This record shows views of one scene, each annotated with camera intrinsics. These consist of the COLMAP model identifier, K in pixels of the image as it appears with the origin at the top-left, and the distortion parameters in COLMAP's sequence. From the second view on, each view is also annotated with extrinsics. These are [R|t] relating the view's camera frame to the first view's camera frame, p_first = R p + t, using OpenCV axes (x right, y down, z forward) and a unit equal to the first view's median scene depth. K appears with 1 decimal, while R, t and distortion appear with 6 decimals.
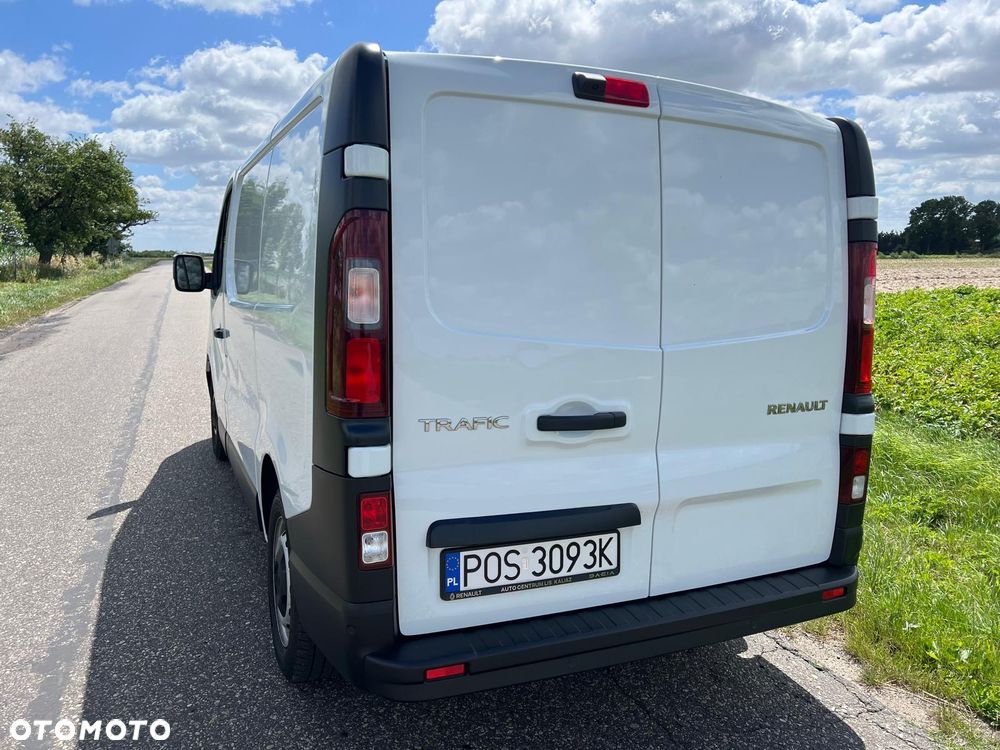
lens RADIAL K [[749.5, 0, 509.7], [0, 749.5, 367.7], [0, 0, 1]] dist [0.052640, -0.051980]
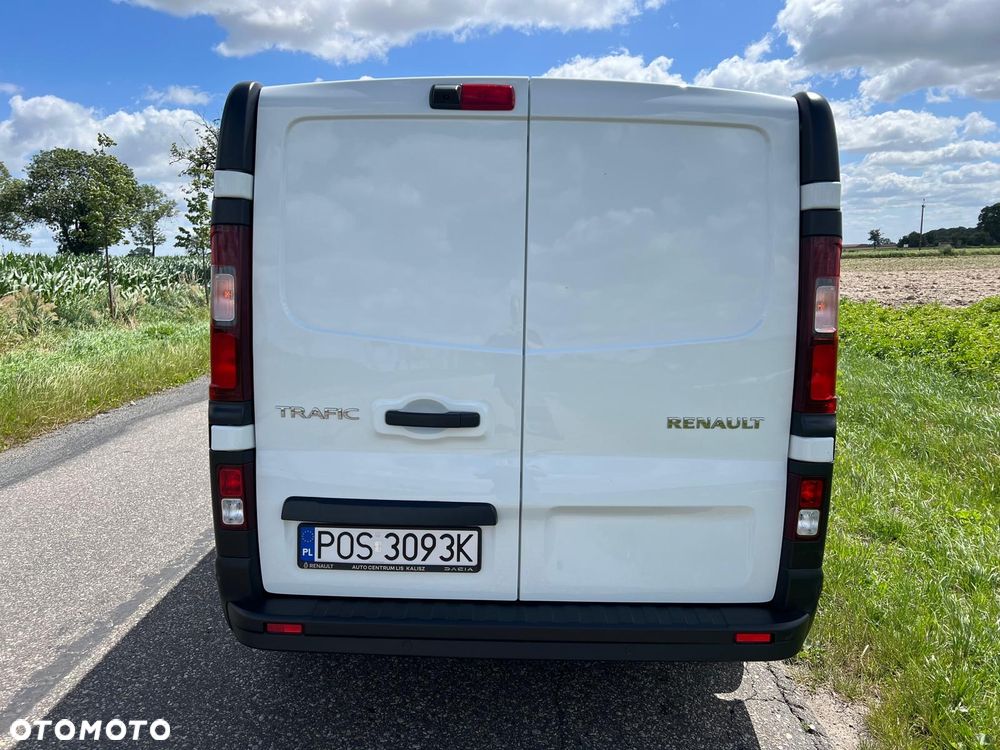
lens RADIAL K [[749.5, 0, 510.6], [0, 749.5, 370.2], [0, 0, 1]] dist [0.052640, -0.051980]
pose [[0.907092, 0.044306, -0.418594, 0.604627], [-0.043068, 0.998995, 0.012410, -0.012936], [0.418723, 0.006771, 0.908089, 0.094552]]
